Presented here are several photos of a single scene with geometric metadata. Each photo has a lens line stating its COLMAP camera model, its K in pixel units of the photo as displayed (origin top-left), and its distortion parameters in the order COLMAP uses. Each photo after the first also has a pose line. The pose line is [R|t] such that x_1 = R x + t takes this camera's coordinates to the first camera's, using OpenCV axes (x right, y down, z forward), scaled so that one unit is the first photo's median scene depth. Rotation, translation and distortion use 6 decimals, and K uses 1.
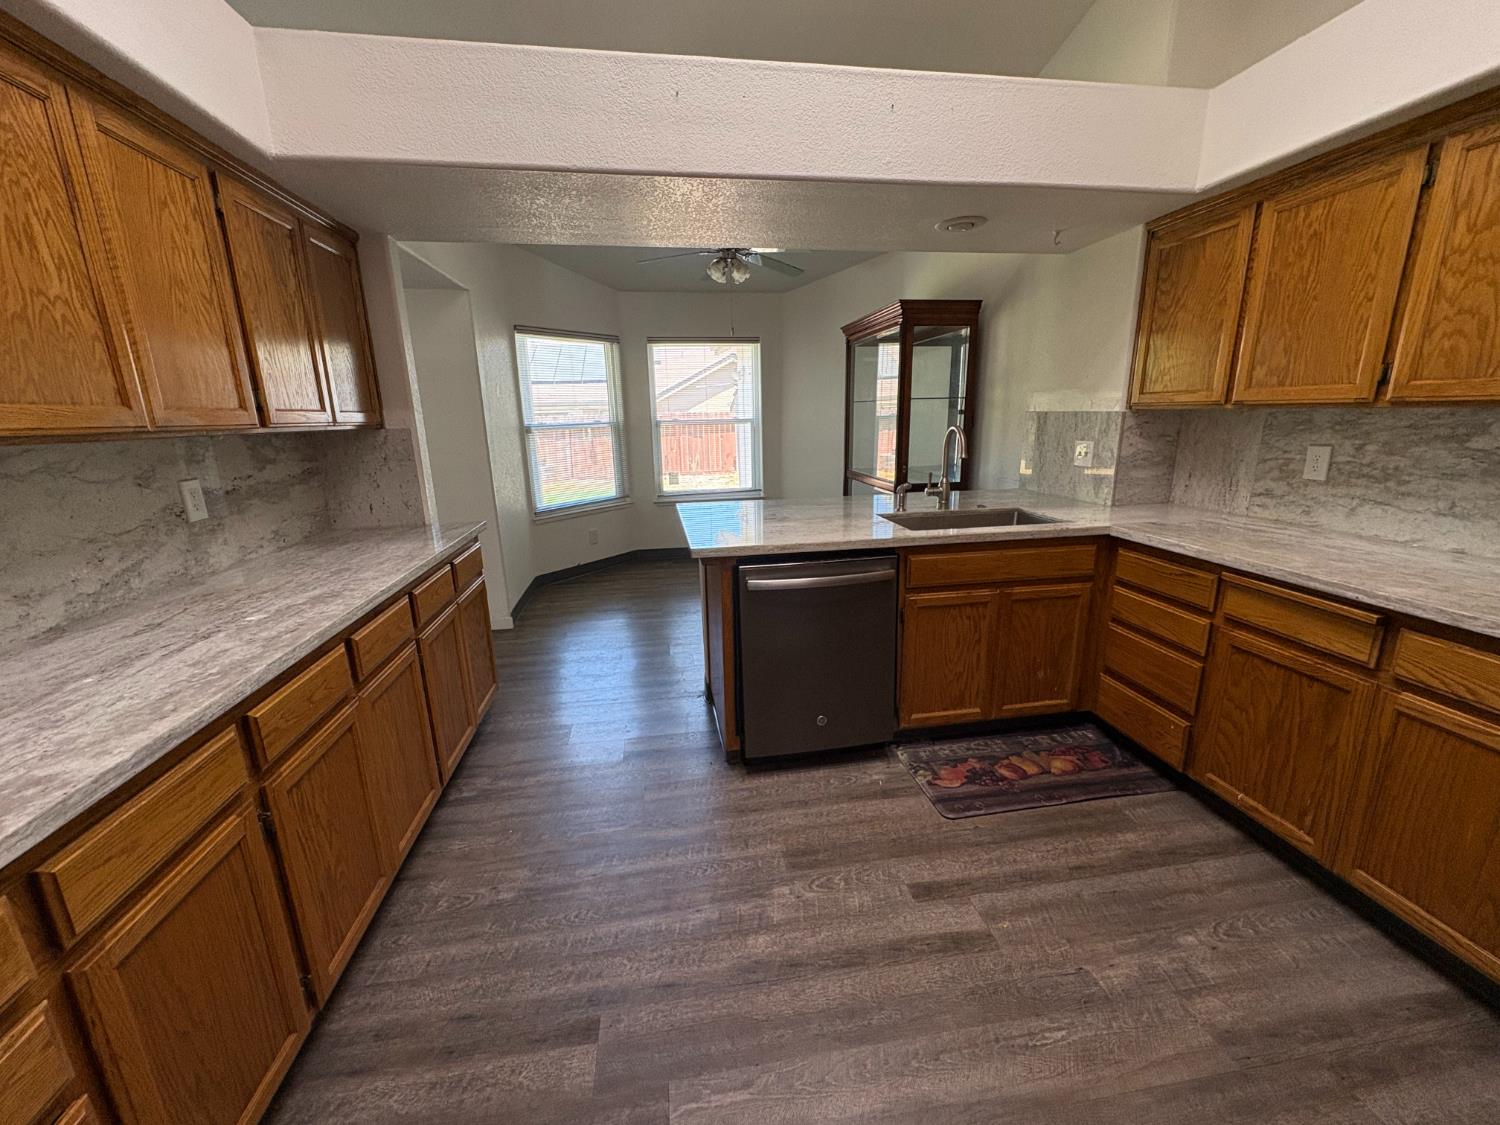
lens RADIAL K [[598.4, 0, 750.0], [0, 598.4, 558.6], [0, 0, 1]] dist [0.002569, -0.000766]
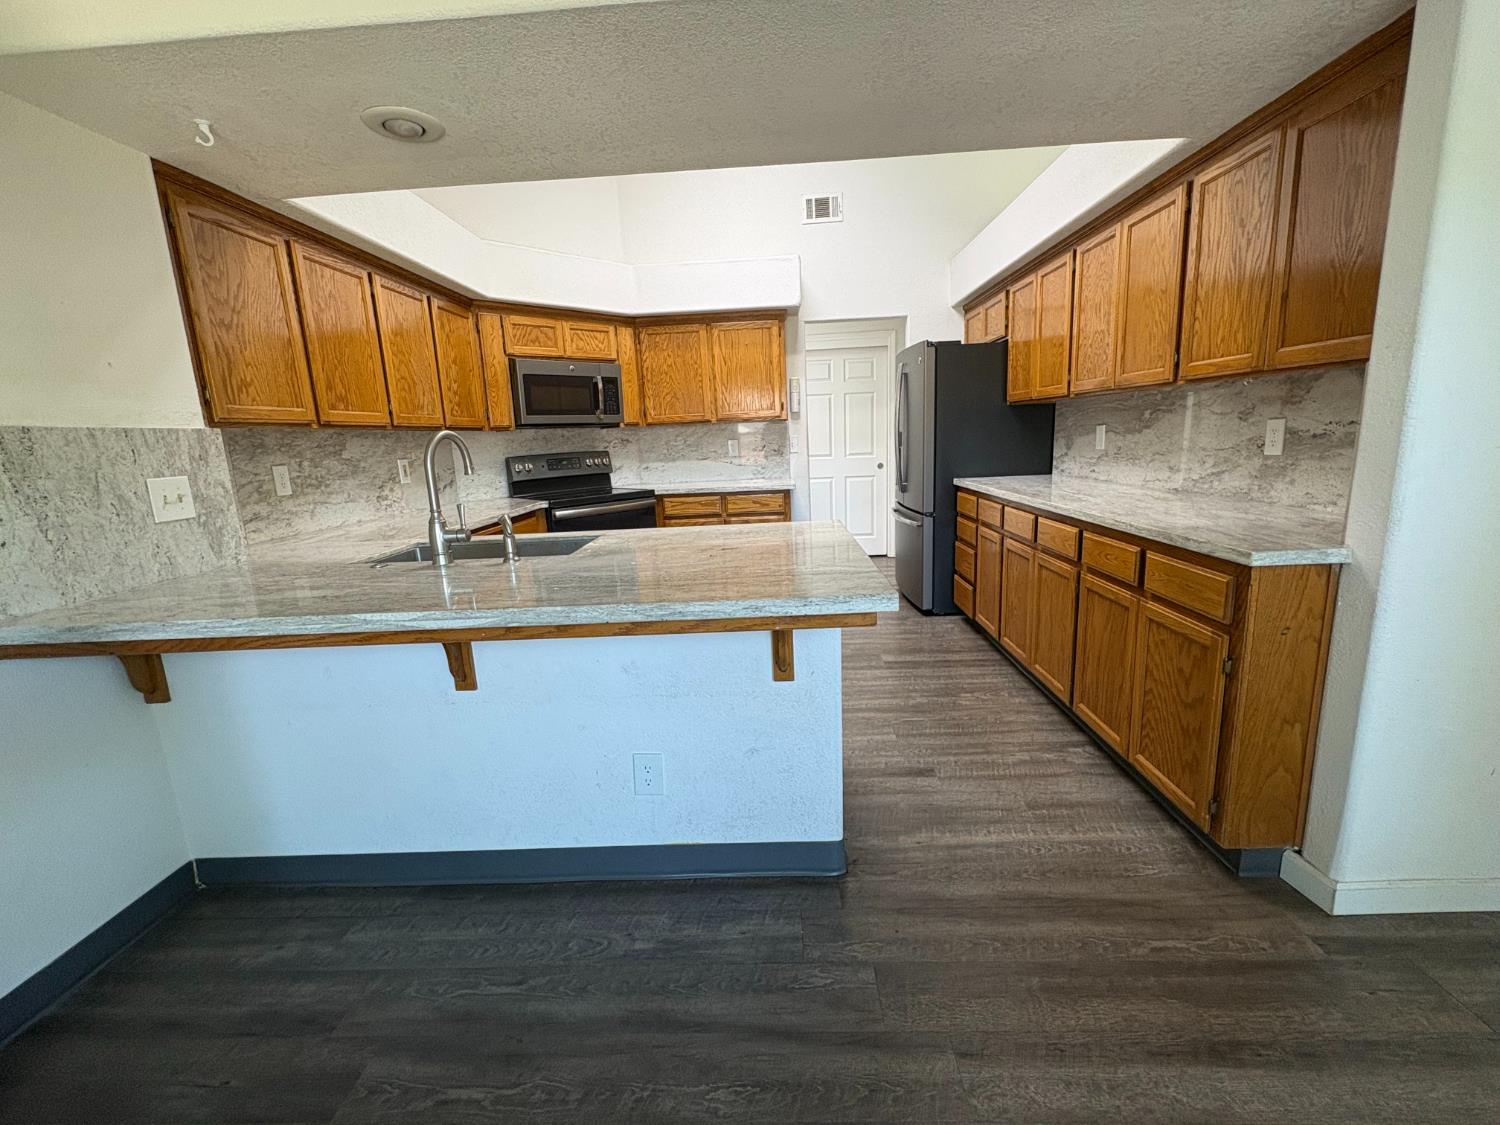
lens RADIAL K [[635.6, 0, 751.4], [0, 635.6, 560.3], [0, 0, 1]] dist [0.002728, -0.001001]
pose [[-0.978831, 0.029740, 0.202498, -0.181384], [0.112882, 0.903744, 0.412923, -0.463751], [-0.170726, 0.427040, -0.887969, 2.187189]]
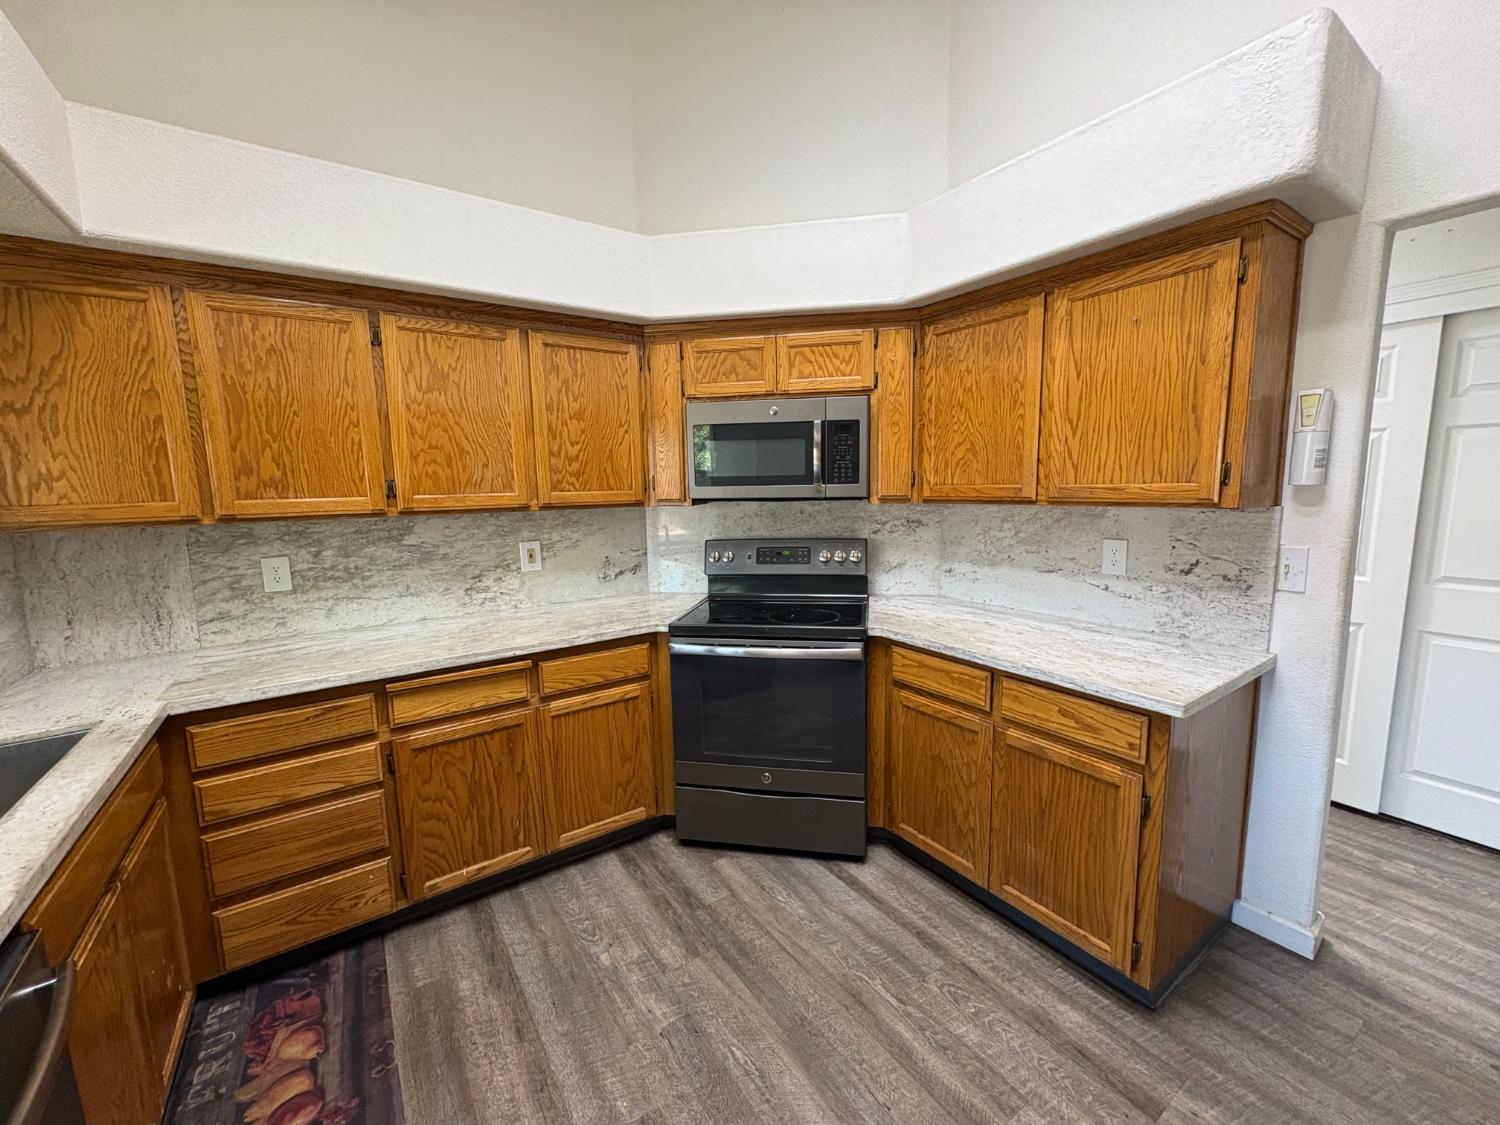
lens RADIAL K [[598.4, 0, 750.7], [0, 598.4, 560.3], [0, 0, 1]] dist [0.002569, -0.000766]
pose [[-0.430646, -0.085802, 0.898433, -0.295037], [0.245544, 0.946782, 0.208116, -0.214986], [-0.868477, 0.310229, -0.386659, 0.769772]]
